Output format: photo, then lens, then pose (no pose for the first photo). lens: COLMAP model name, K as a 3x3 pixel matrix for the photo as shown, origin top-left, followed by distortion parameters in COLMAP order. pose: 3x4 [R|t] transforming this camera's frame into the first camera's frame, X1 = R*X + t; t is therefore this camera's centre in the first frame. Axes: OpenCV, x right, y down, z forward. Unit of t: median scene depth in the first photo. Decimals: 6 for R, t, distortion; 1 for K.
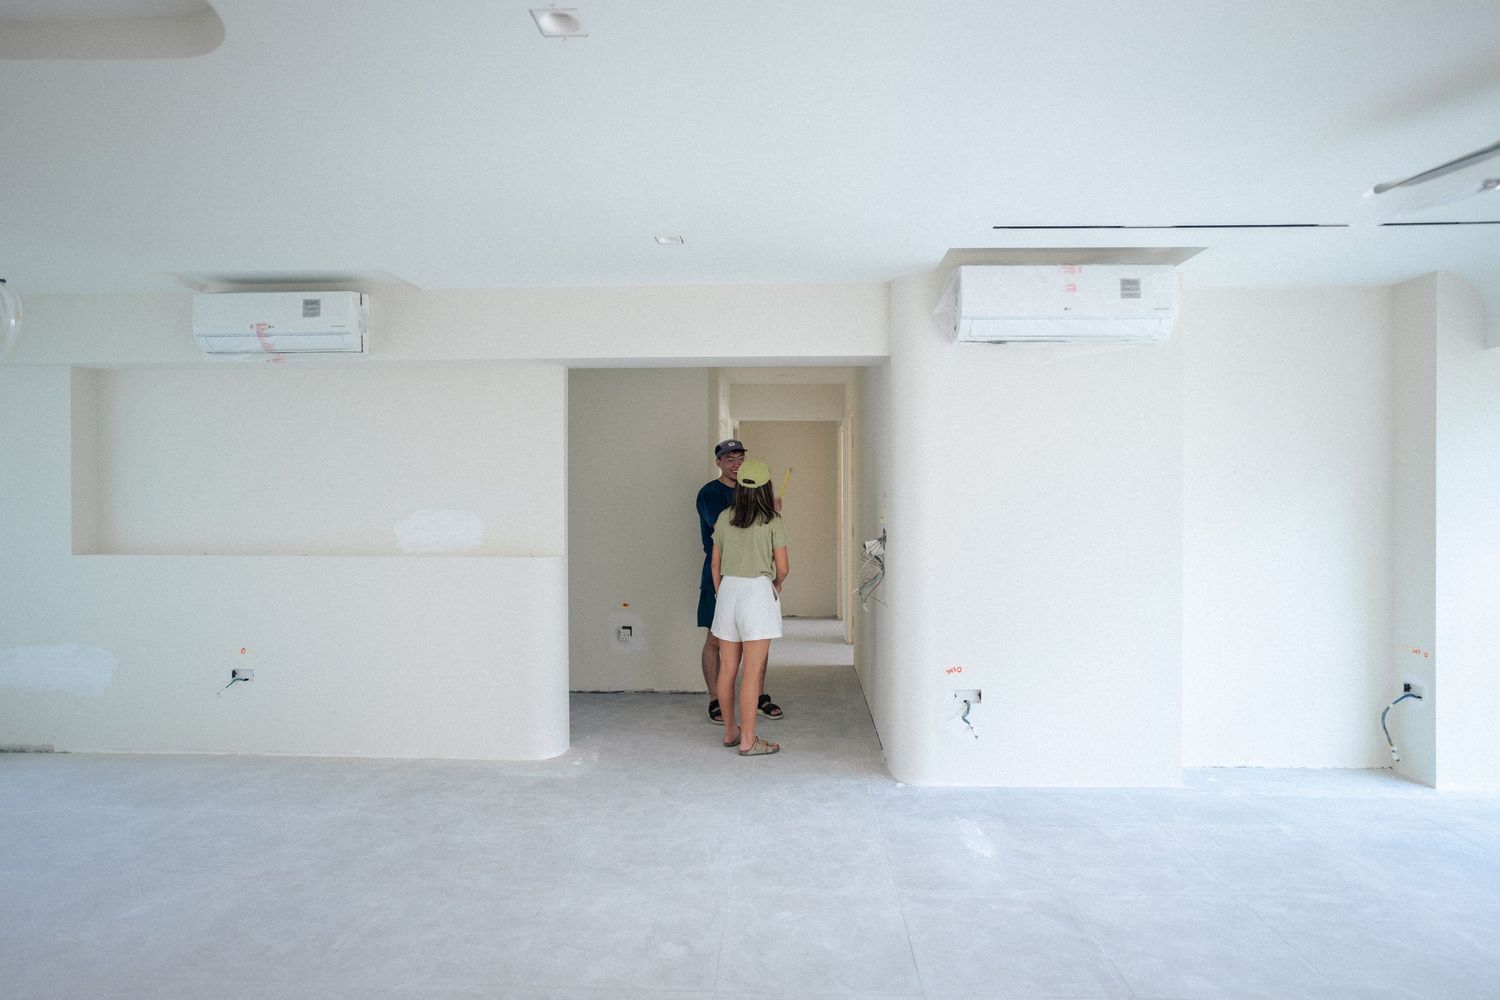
lens RADIAL K [[836.2, 0, 764.9], [0, 836.2, 487.0], [0, 0, 1]] dist [0.003185, 0.000639]
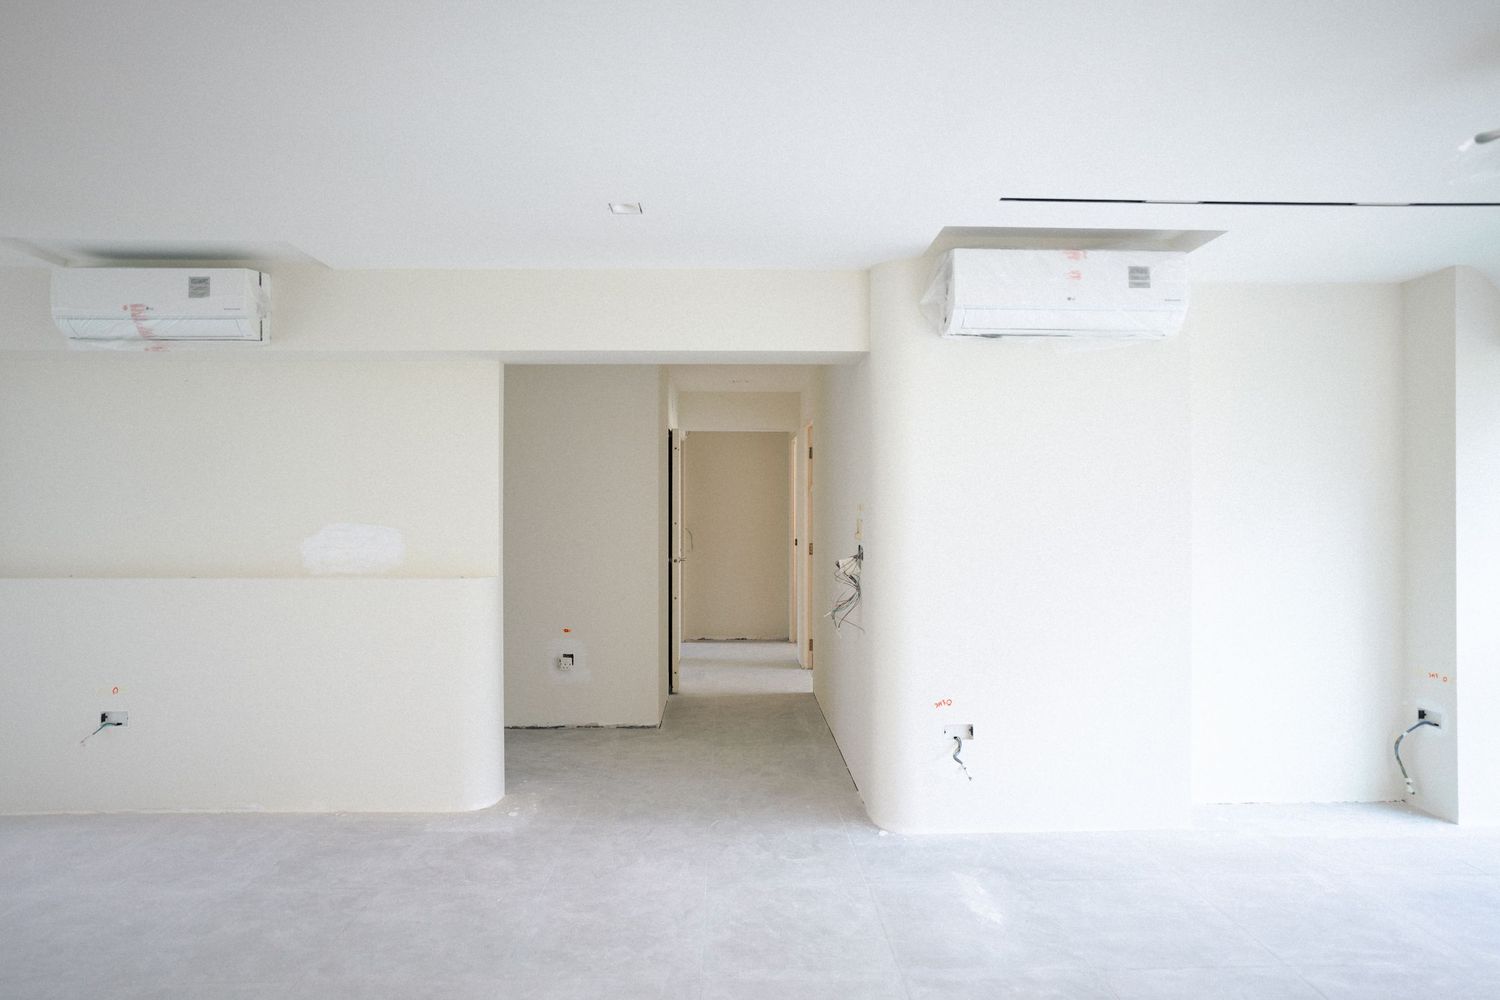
lens RADIAL K [[837.8, 0, 750.0], [0, 837.8, 500.0], [0, 0, 1]] dist [-0.000941, 0.001726]
pose [[0.998187, 0.000813, 0.060191, -0.033051], [-0.000420, 0.999979, -0.006542, 0.008166], [-0.060195, 0.006505, 0.998165, 0.117092]]
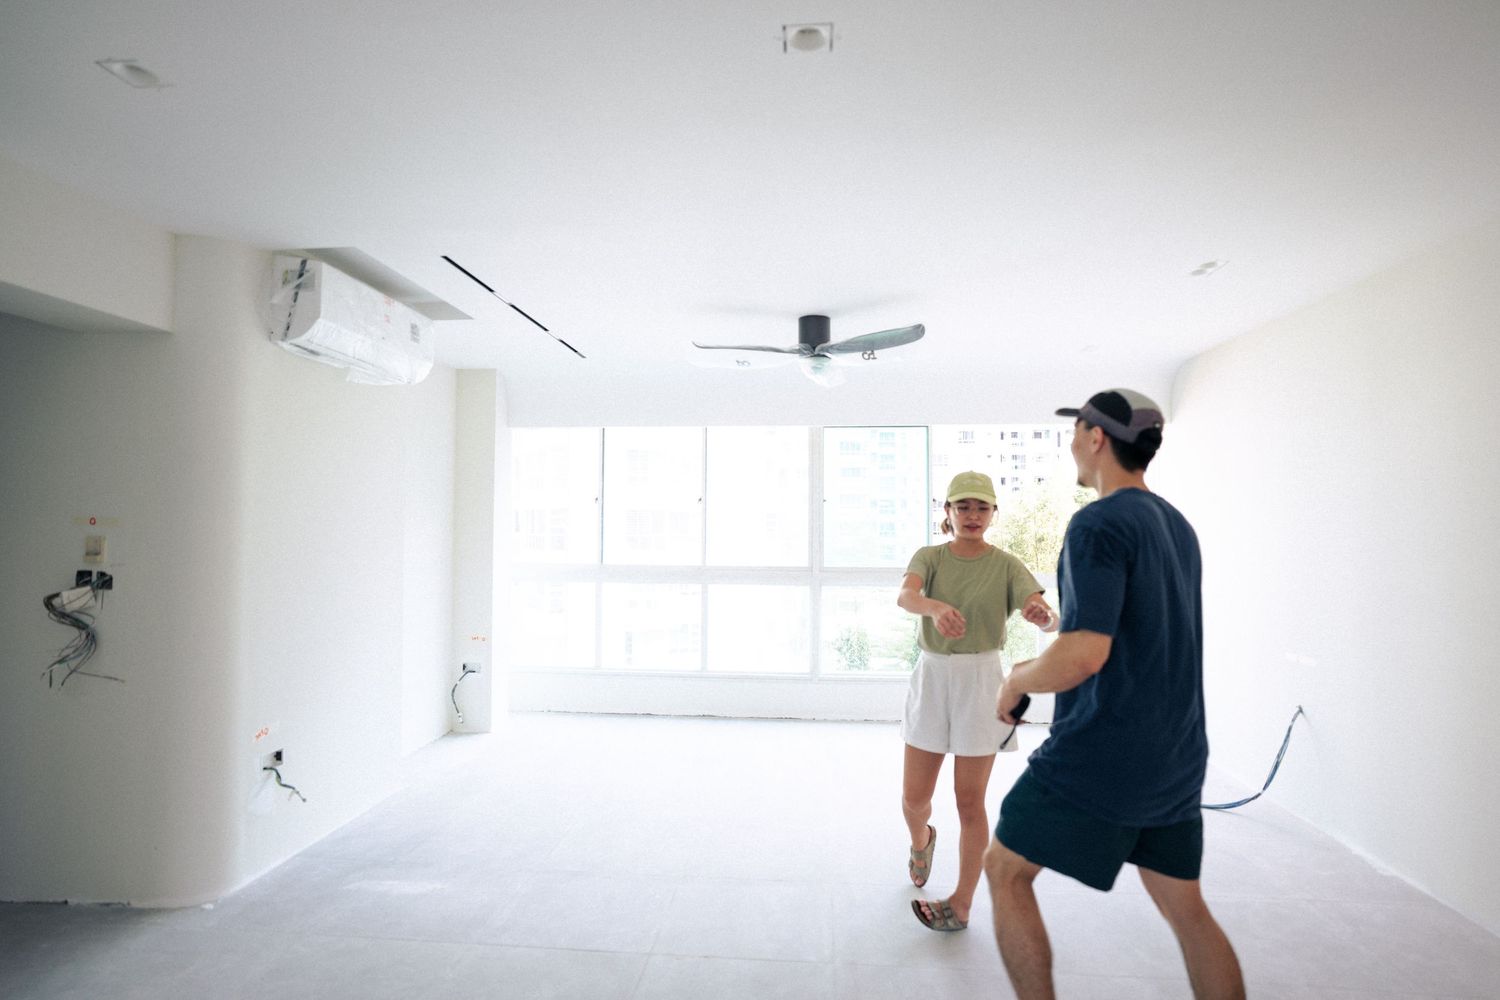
lens RADIAL K [[837.8, 0, 750.0], [0, 837.8, 500.0], [0, 0, 1]] dist [-0.000941, 0.001726]
pose [[0.054011, 0.033023, 0.997994, -0.572209], [-0.005219, 0.999449, -0.032789, 0.011822], [-0.998527, -0.003438, 0.054154, 0.468723]]
